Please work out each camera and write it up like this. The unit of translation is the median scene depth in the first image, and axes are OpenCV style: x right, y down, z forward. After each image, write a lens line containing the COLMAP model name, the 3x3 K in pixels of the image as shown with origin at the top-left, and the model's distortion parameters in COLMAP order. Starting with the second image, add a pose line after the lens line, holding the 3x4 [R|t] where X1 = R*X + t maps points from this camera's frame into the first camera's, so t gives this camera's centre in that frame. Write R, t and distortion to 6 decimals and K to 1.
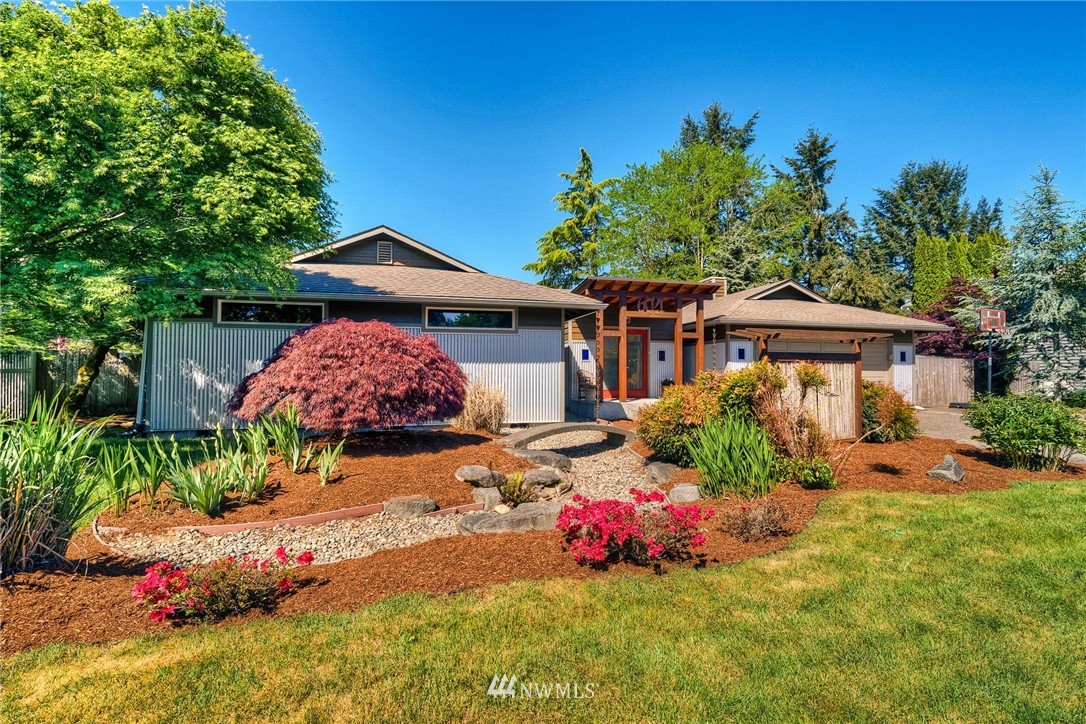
lens RADIAL K [[499.6, 0, 545.3], [0, 499.6, 357.5], [0, 0, 1]] dist [-0.001913, -0.000229]
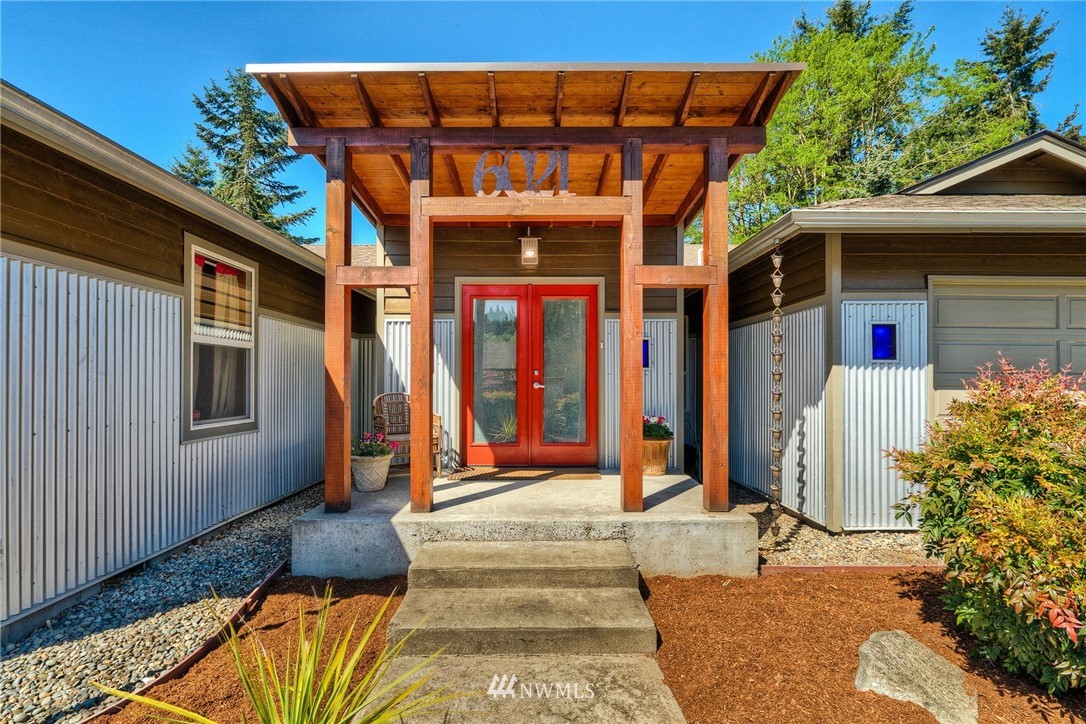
lens RADIAL K [[499.6, 0, 540.3], [0, 499.6, 372.8], [0, 0, 1]] dist [-0.001913, -0.000229]
pose [[0.971461, -0.010264, -0.236976, 0.085067], [0.013832, 0.999815, 0.013399, 0.001375], [0.236794, -0.016295, 0.971423, 0.213848]]
